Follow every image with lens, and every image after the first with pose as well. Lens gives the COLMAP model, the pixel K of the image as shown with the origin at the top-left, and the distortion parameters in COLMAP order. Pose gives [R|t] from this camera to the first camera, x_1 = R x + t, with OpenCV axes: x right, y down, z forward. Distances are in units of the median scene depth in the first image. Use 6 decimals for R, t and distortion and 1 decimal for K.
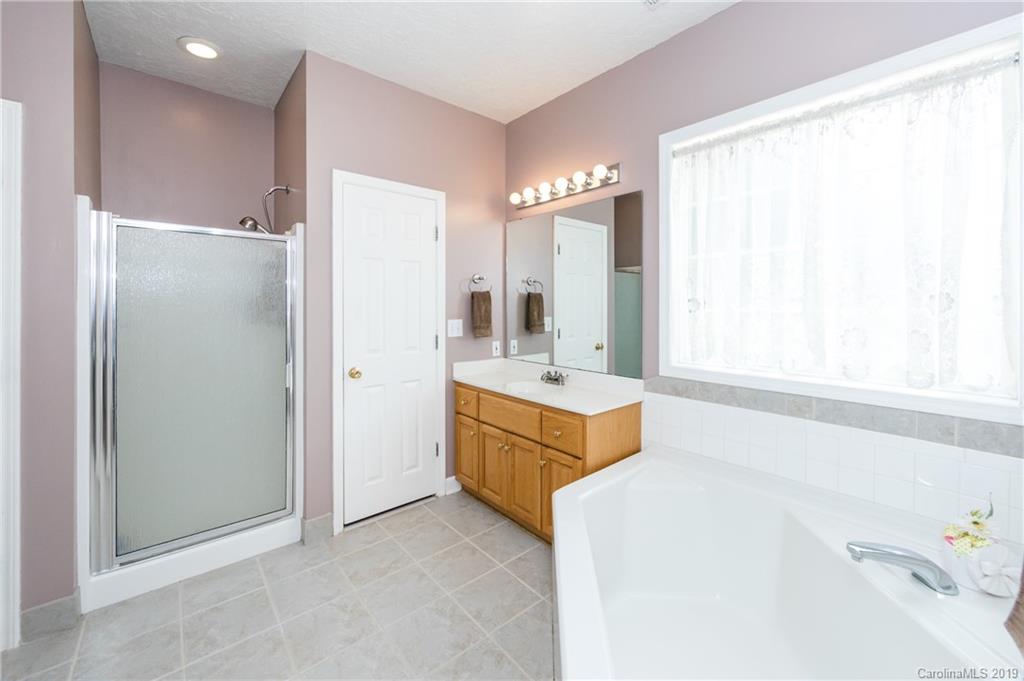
lens RADIAL K [[408.4, 0, 521.6], [0, 408.4, 307.5], [0, 0, 1]] dist [-0.001994, 0.000169]
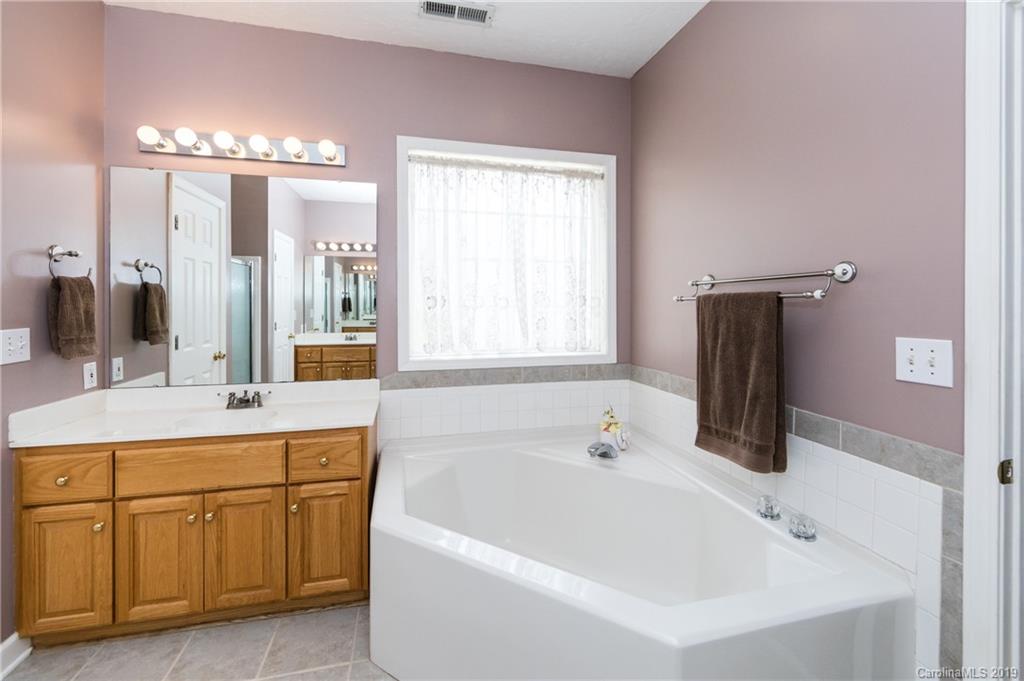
lens RADIAL K [[408.4, 0, 494.6], [0, 408.4, 304.9], [0, 0, 1]] dist [-0.001994, 0.000169]
pose [[0.479640, -0.000956, 0.877465, -0.354548], [0.003928, 0.999992, -0.001058, 0.002267], [-0.877457, 0.003954, 0.479639, 0.243594]]
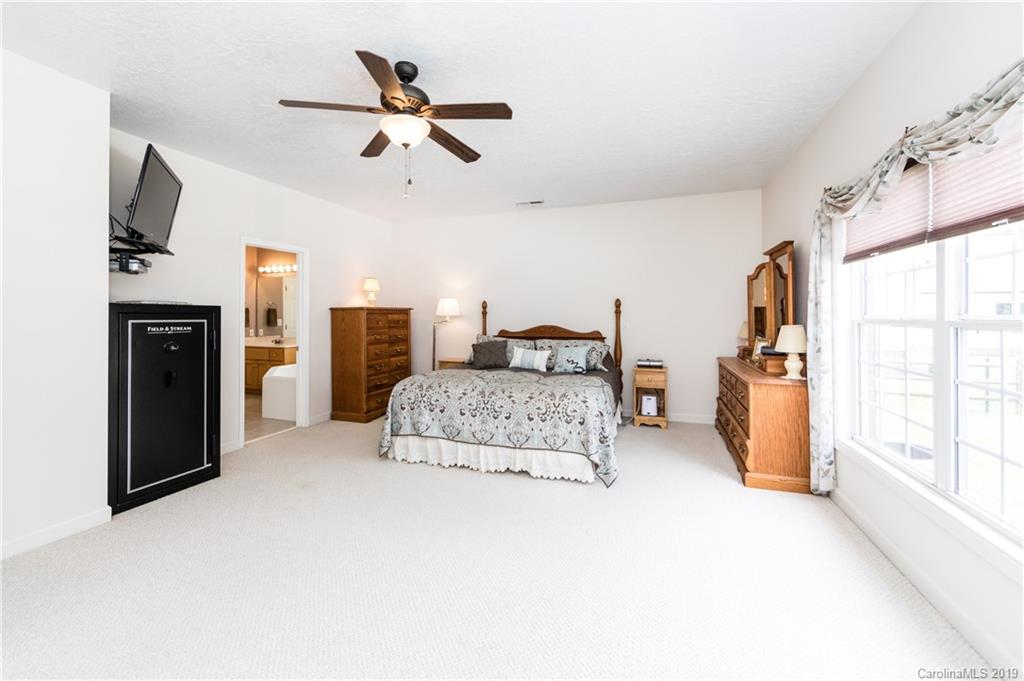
lens RADIAL K [[408.4, 0, 515.7], [0, 408.4, 311.3], [0, 0, 1]] dist [-0.001994, 0.000169]
pose [[0.872734, 0.003764, 0.488182, 0.132249], [0.005048, 0.999847, -0.016734, 0.031517], [-0.488171, 0.017069, 0.872581, -2.033541]]
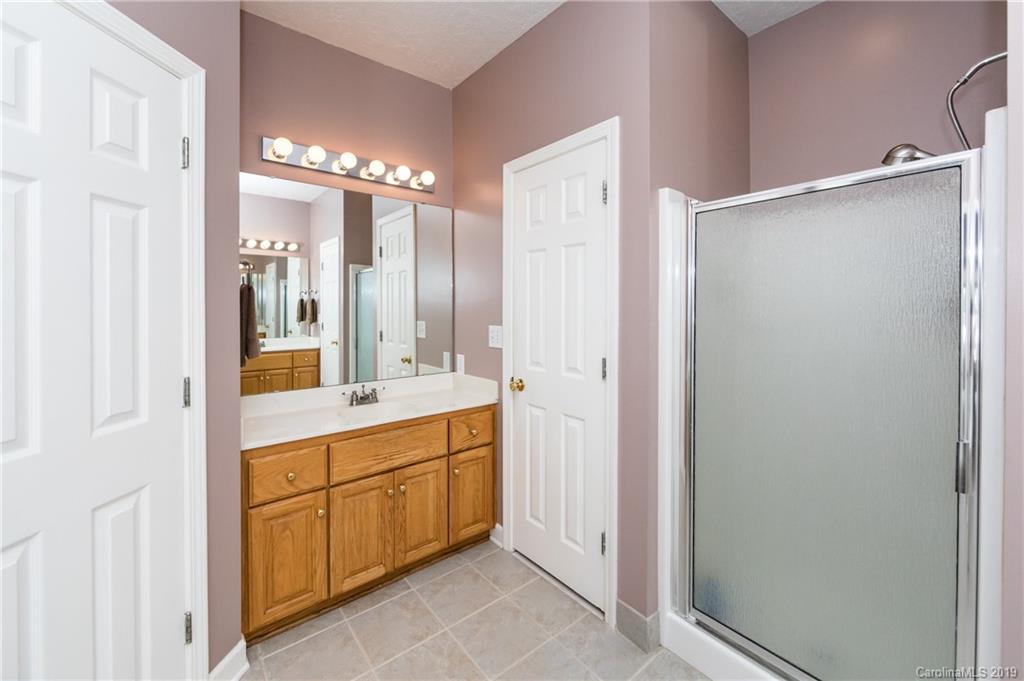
lens RADIAL K [[408.4, 0, 511.2], [0, 408.4, 308.3], [0, 0, 1]] dist [-0.001994, 0.000169]
pose [[0.036664, 0.001505, 0.999326, -0.732550], [0.012778, 0.999916, -0.001975, -0.000215], [-0.999246, 0.012842, 0.036642, 0.673484]]
